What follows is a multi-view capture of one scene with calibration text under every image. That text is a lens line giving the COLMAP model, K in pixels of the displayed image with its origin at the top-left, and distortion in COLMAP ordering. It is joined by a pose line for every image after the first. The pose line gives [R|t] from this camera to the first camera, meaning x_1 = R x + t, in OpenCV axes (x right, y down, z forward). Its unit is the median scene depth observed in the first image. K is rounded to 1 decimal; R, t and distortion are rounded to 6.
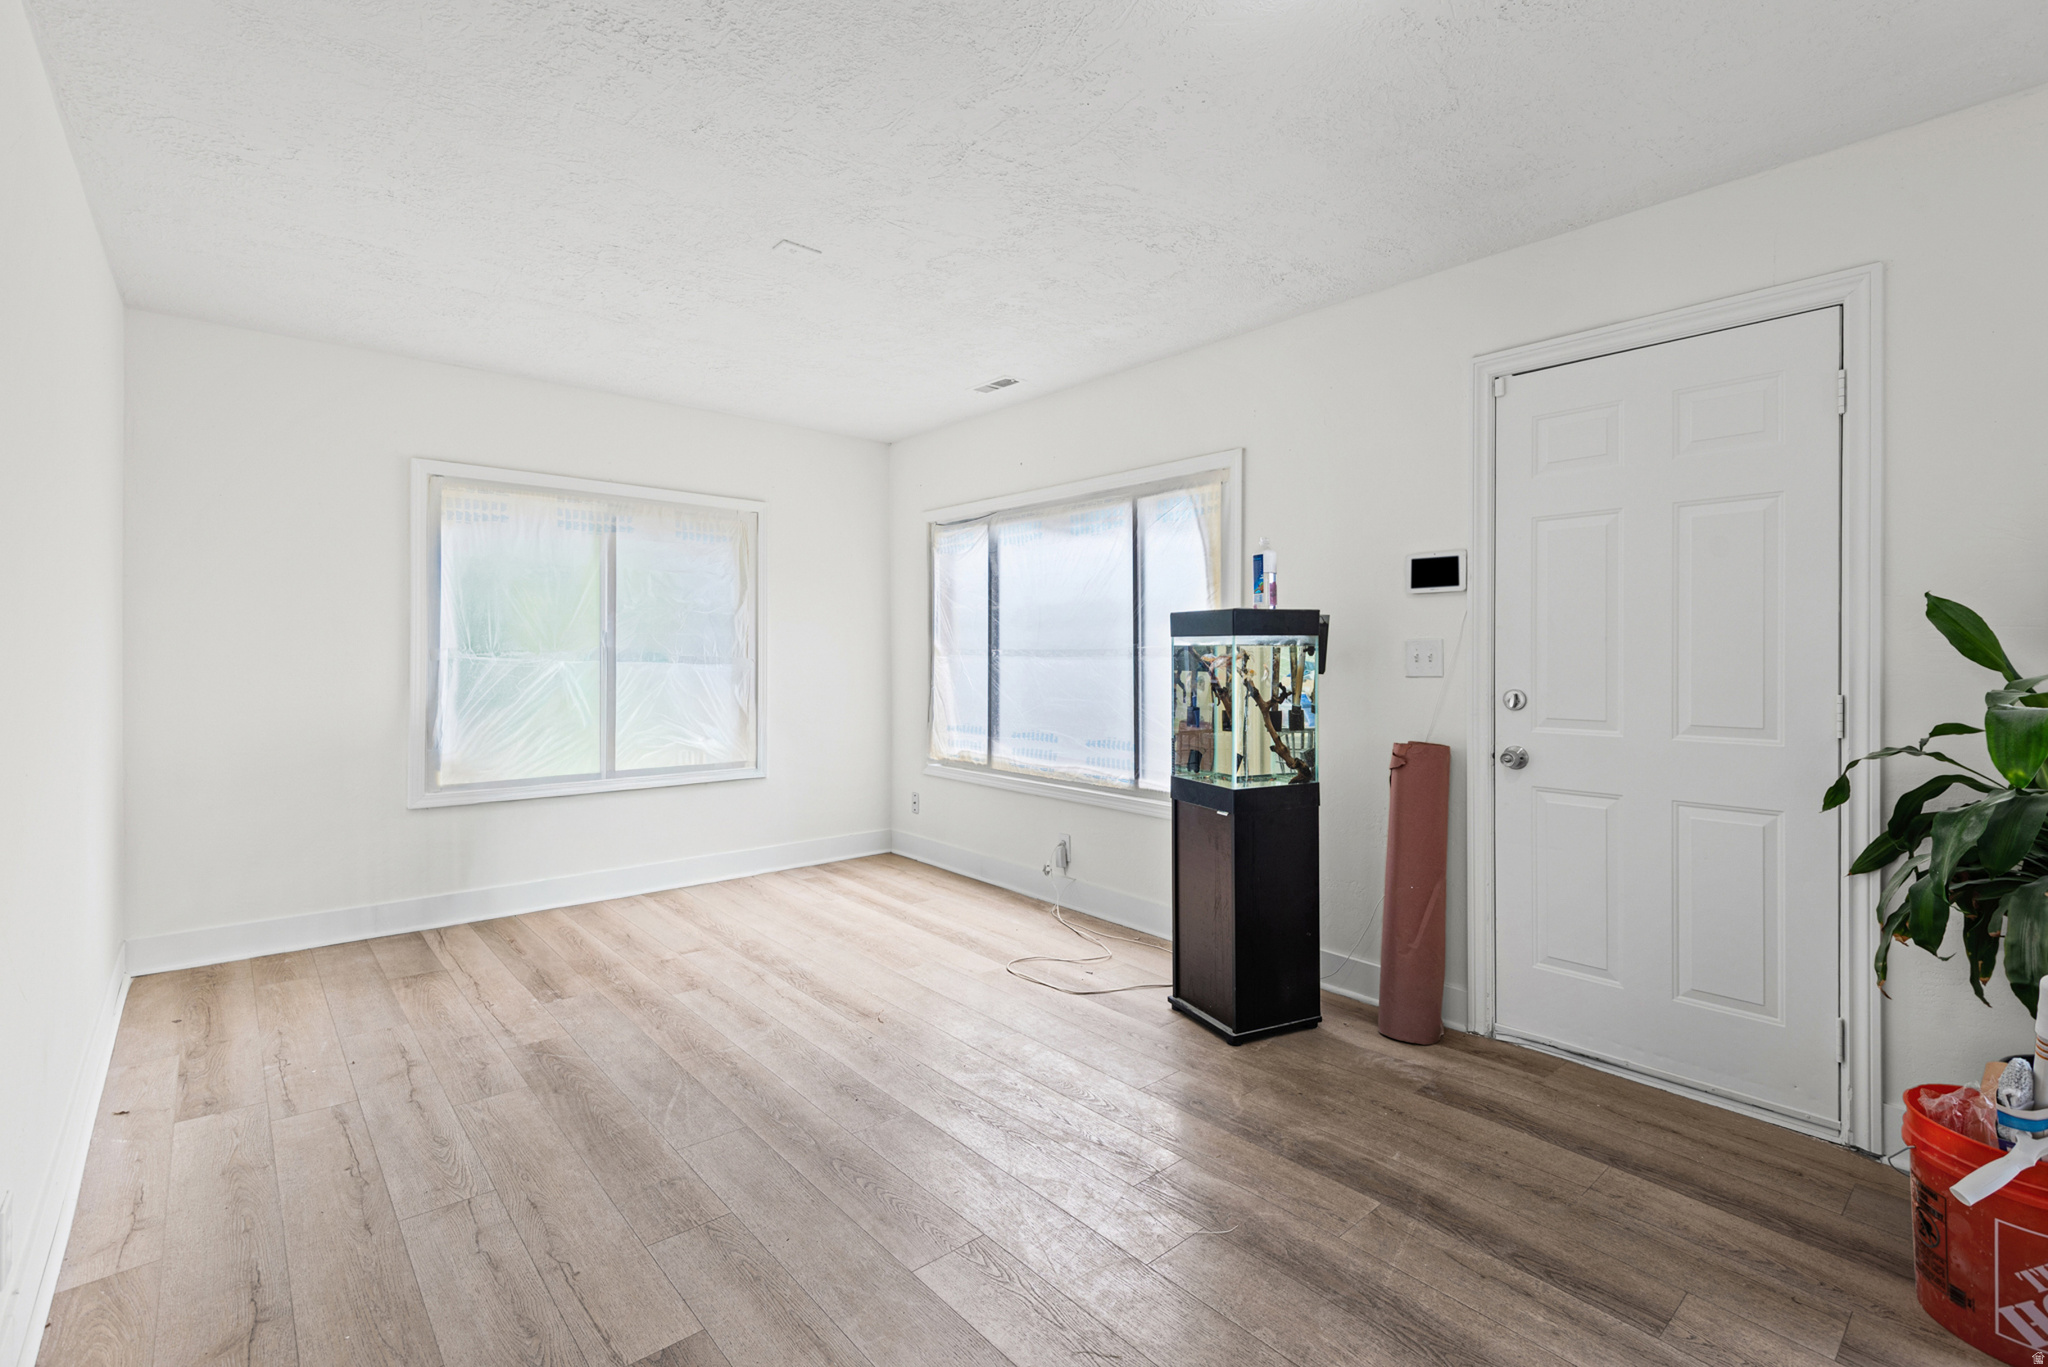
lens RADIAL K [[920.3, 0, 1021.3], [0, 920.3, 655.9], [0, 0, 1]] dist [0.031738, -0.000165]
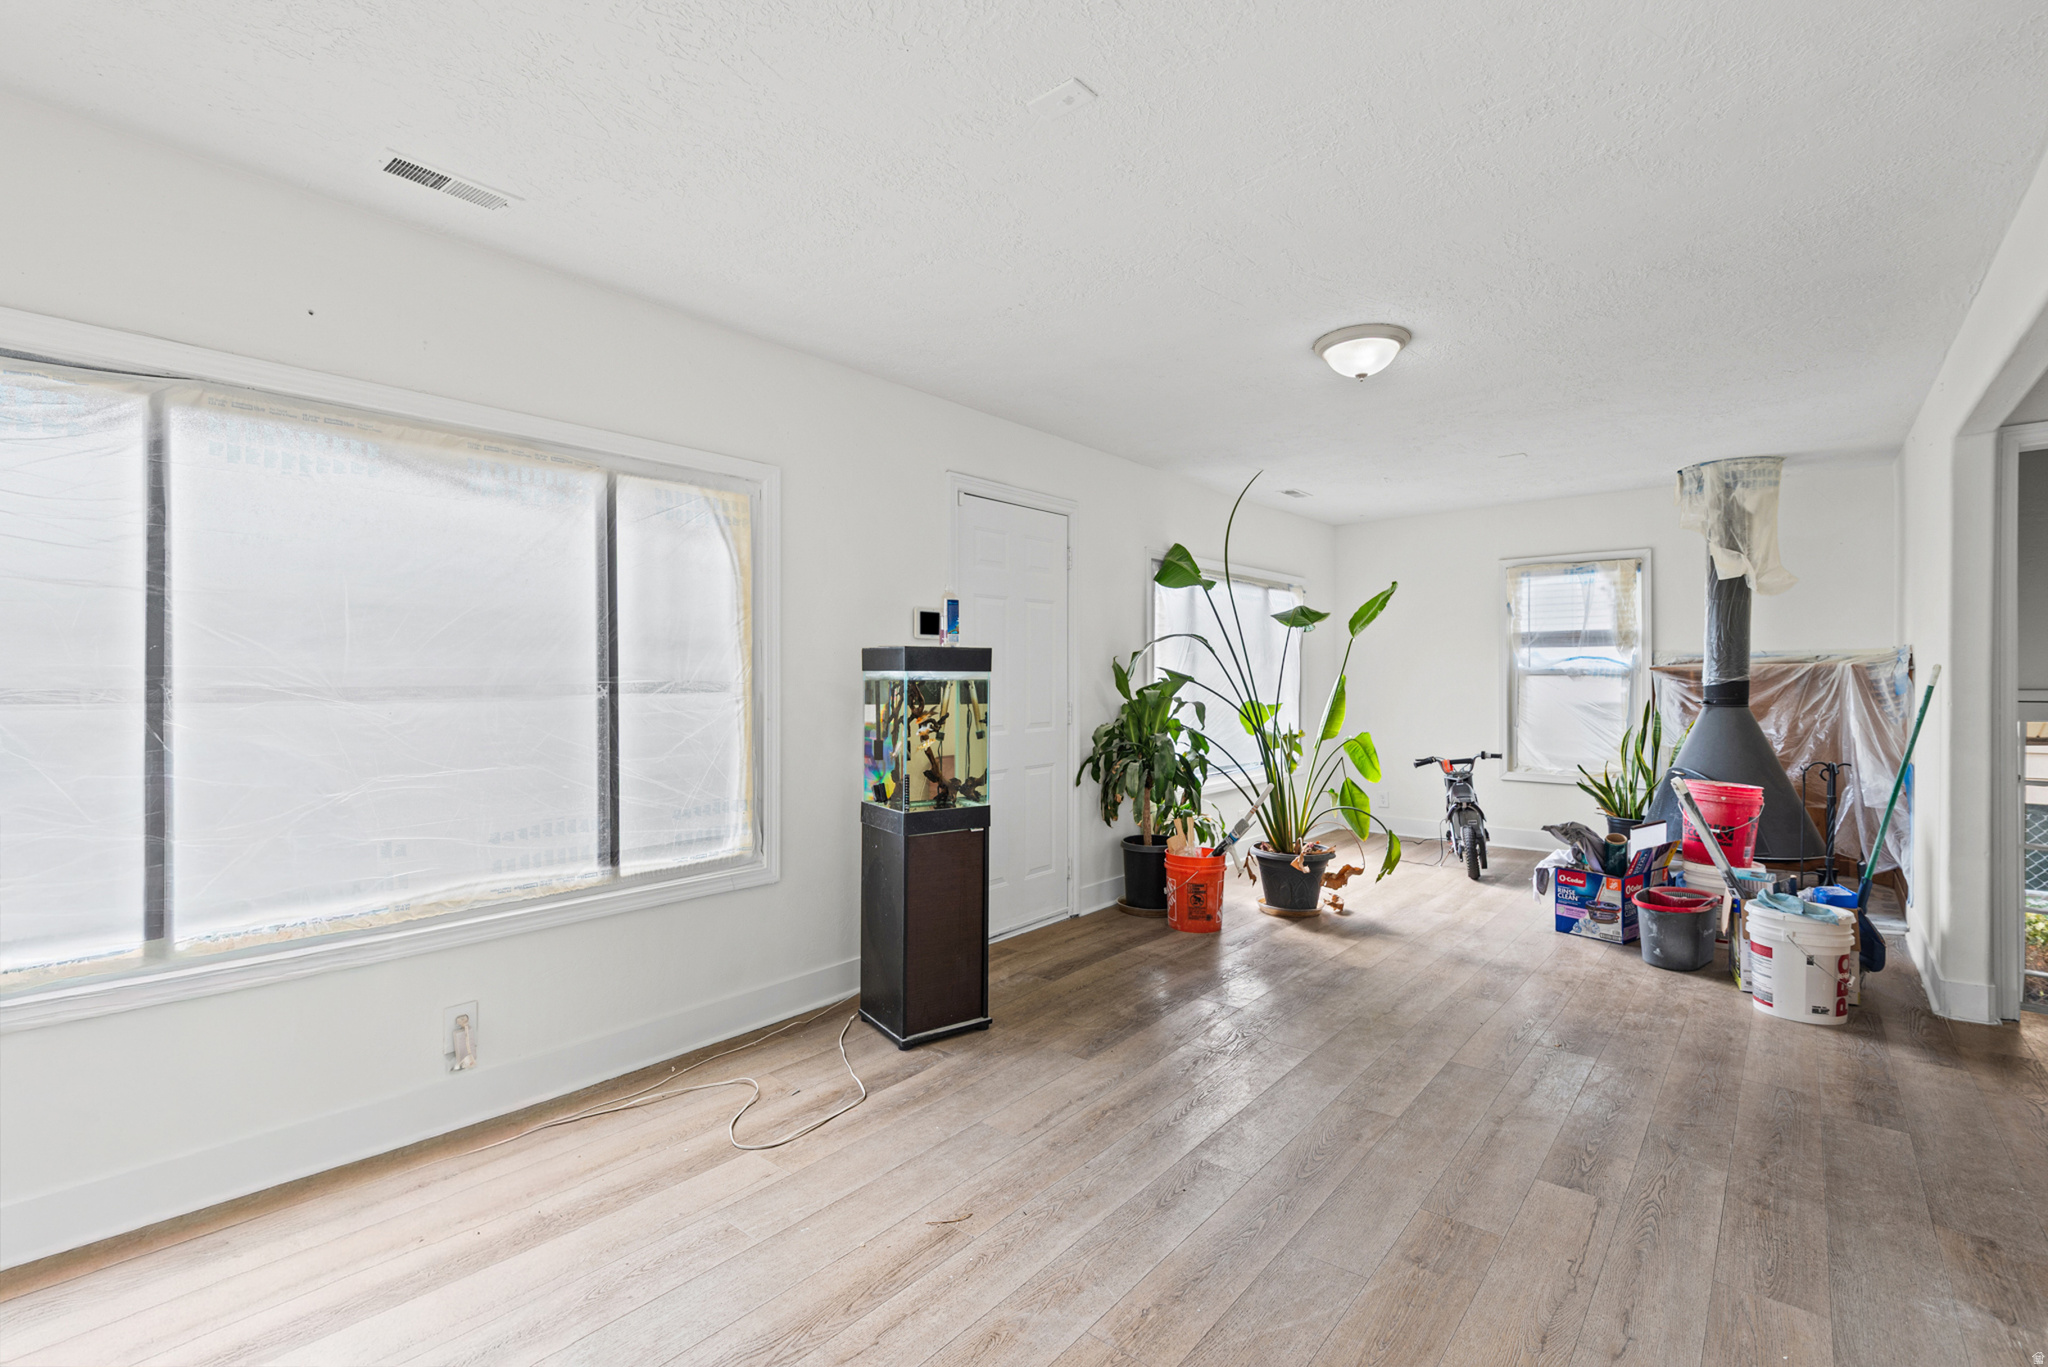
lens RADIAL K [[944.5, 0, 1024.0], [0, 944.5, 683.5], [0, 0, 1]] dist [0.032362, -0.000212]
pose [[-0.170285, -0.011935, 0.985323, -0.891369], [0.006895, 0.999888, 0.013303, -0.021314], [-0.985371, 0.009059, -0.170184, 1.103093]]
